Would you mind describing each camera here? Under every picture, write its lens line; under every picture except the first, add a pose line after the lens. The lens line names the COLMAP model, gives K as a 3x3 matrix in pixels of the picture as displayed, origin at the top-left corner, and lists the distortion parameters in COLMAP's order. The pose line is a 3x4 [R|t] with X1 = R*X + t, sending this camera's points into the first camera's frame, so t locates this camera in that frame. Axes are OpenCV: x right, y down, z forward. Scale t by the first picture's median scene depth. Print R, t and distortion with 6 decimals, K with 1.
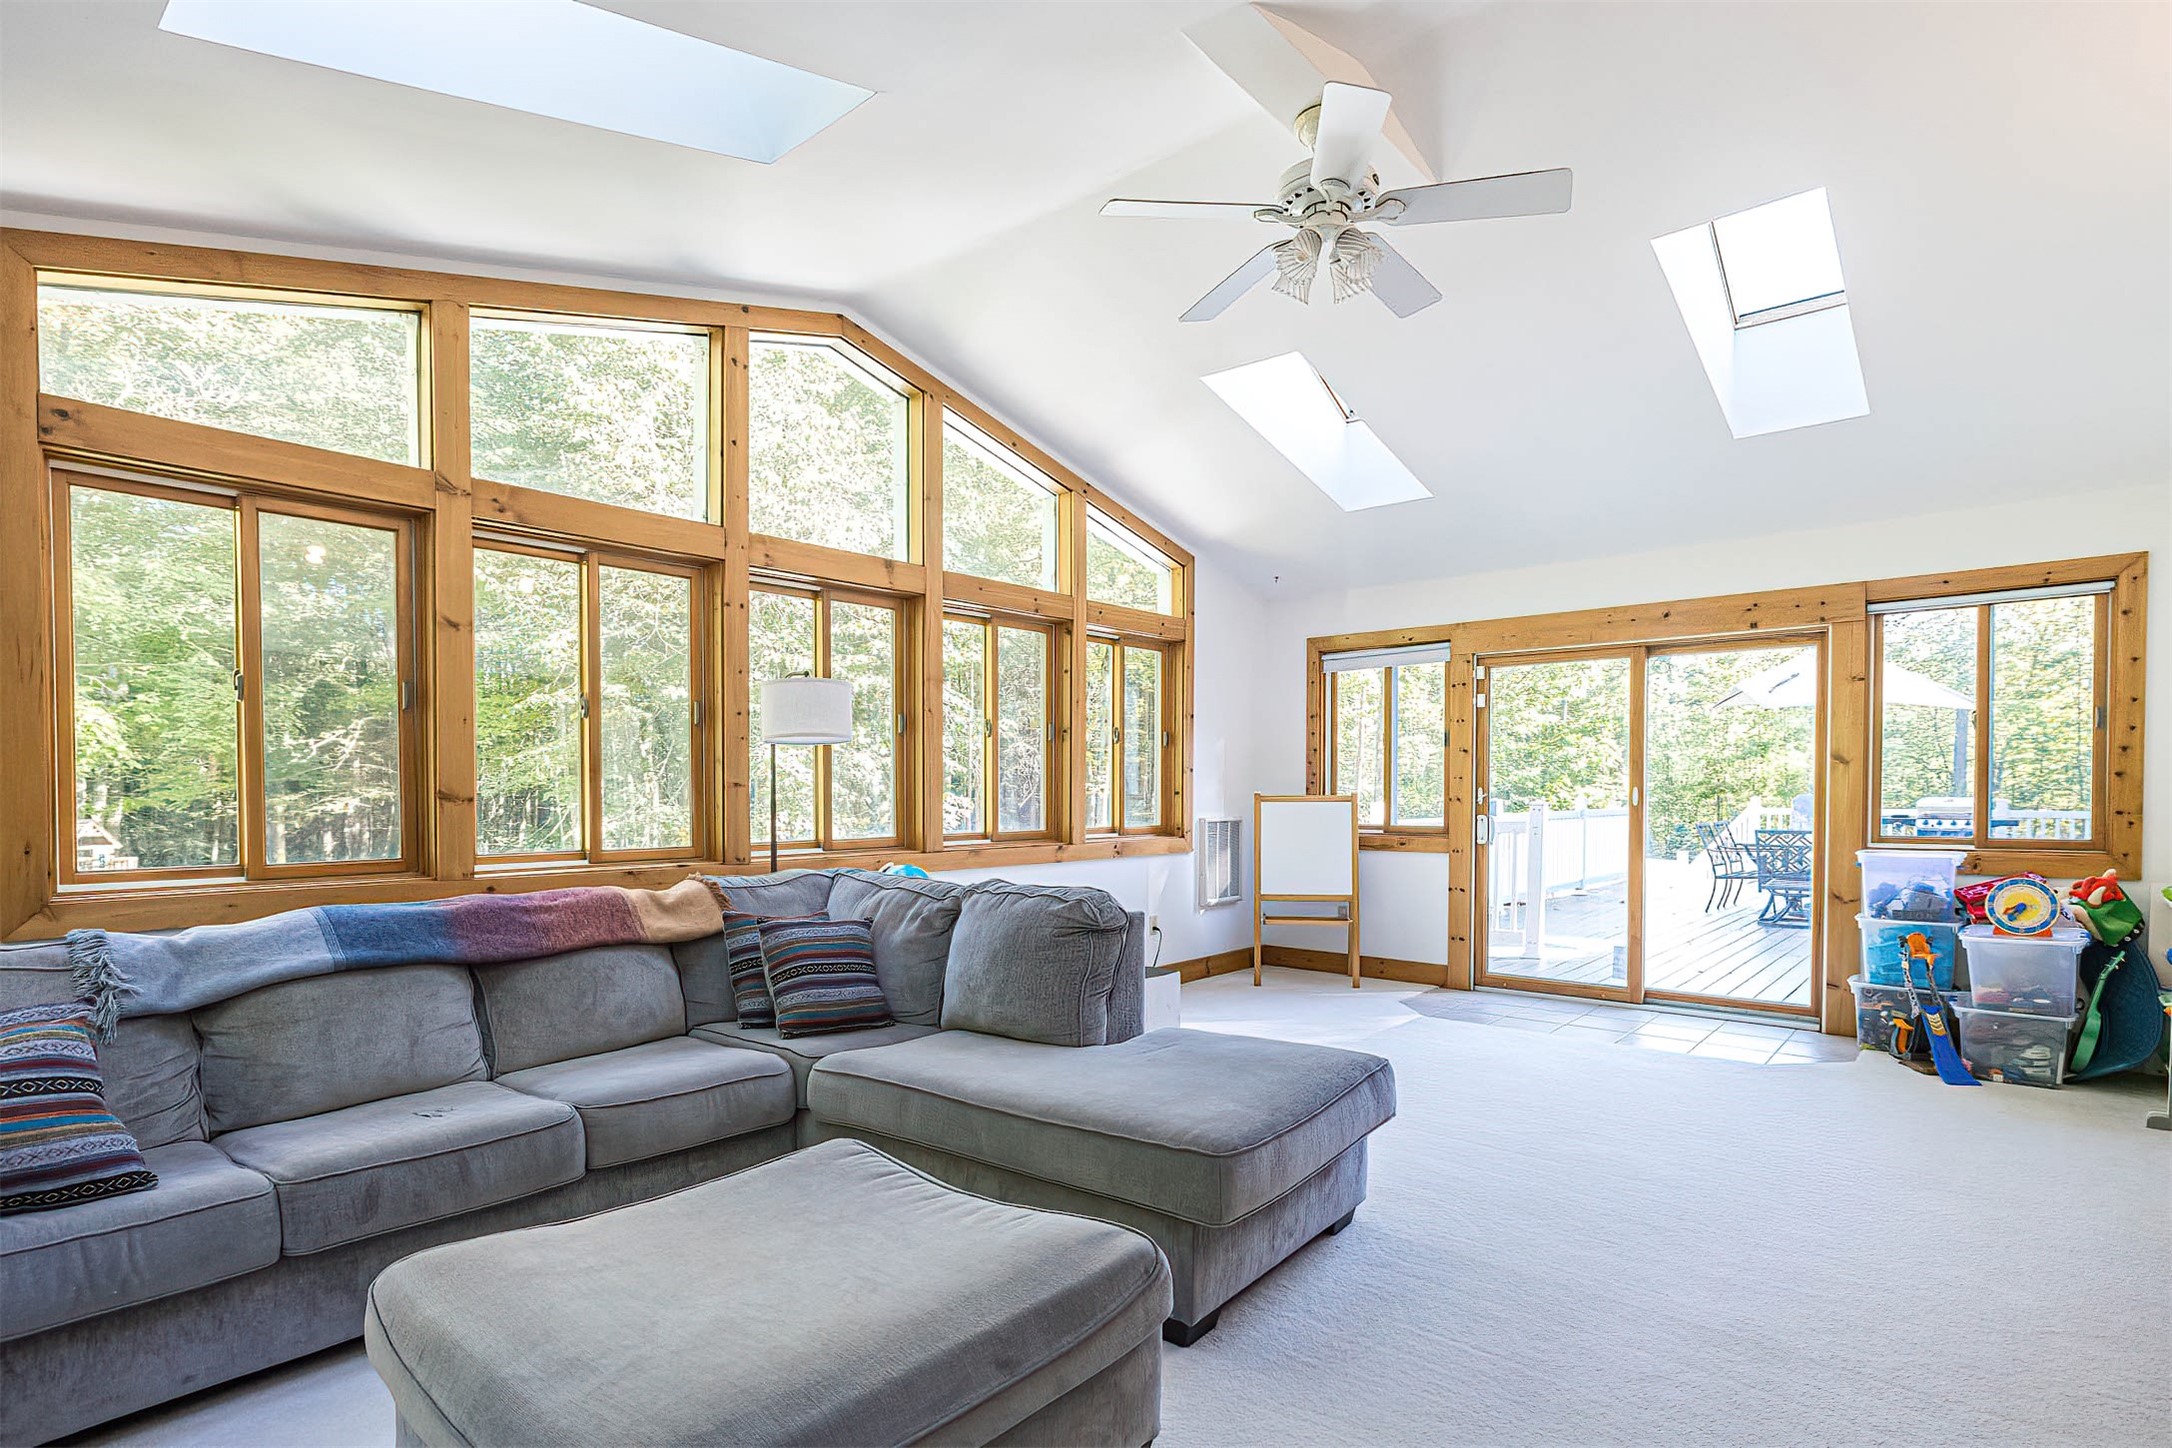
lens RADIAL K [[1095.0, 0, 1085.5], [0, 1095.0, 819.5], [0, 0, 1]] dist [0.006275, 0.000461]
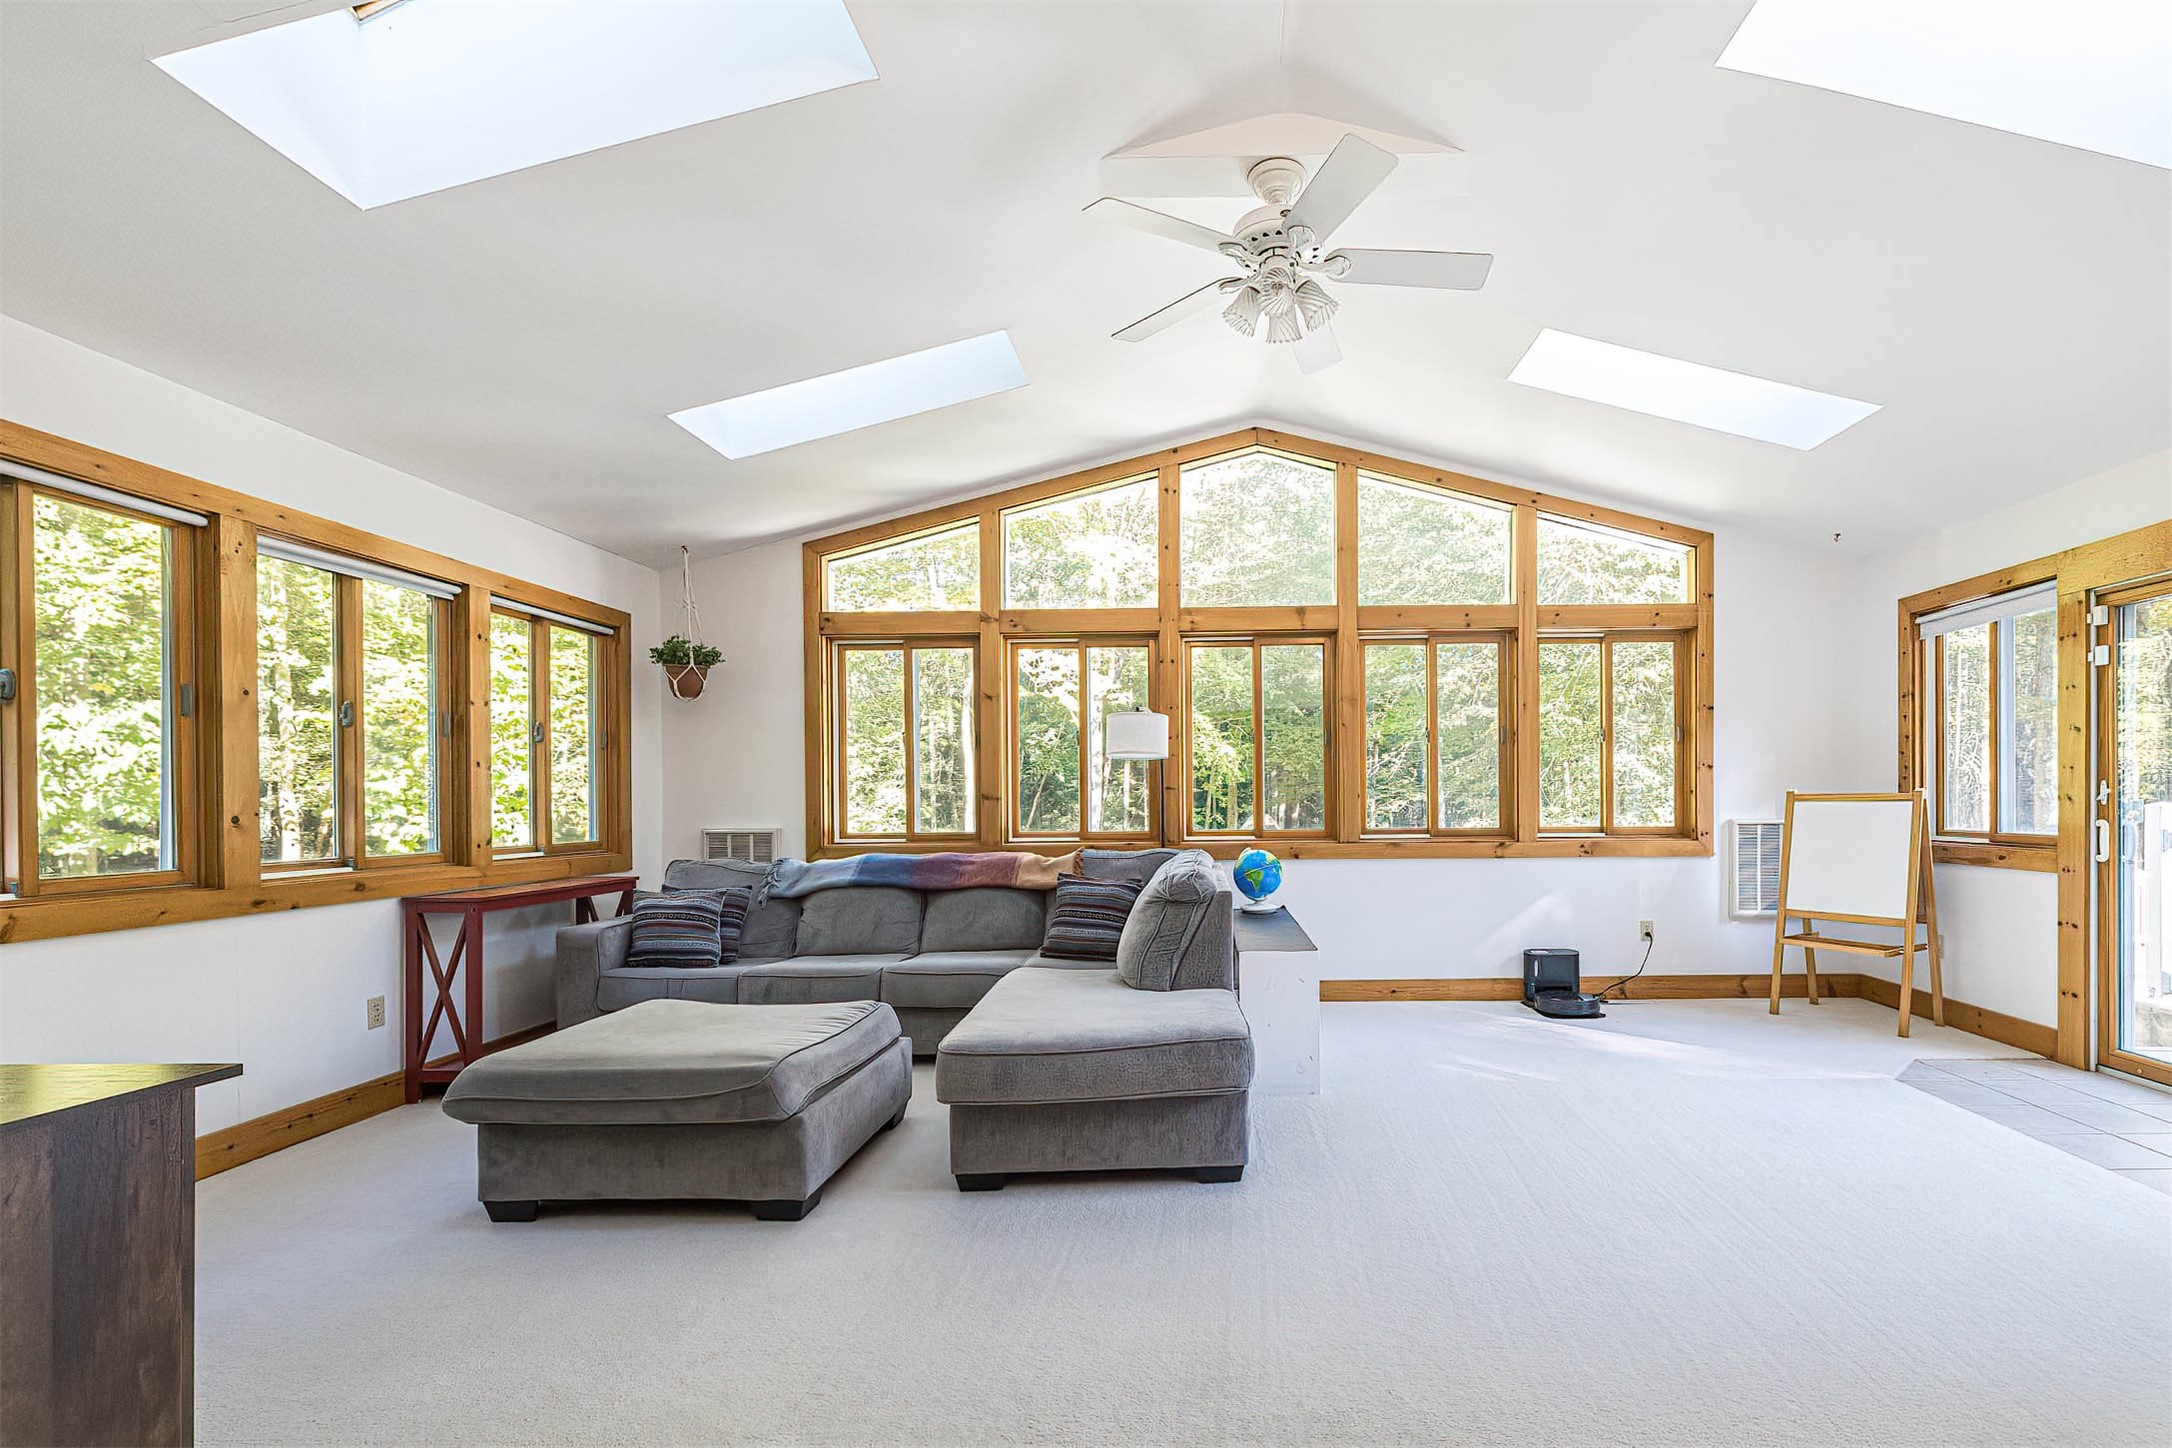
lens RADIAL K [[946.8, 0, 1185.9], [0, 946.8, 804.1], [0, 0, 1]] dist [-0.000476, -0.000118]
pose [[0.640372, 0.000561, -0.768065, 0.466519], [-0.014567, 0.999829, -0.011414, 0.001448], [0.767927, 0.018498, 0.640270, 0.176044]]
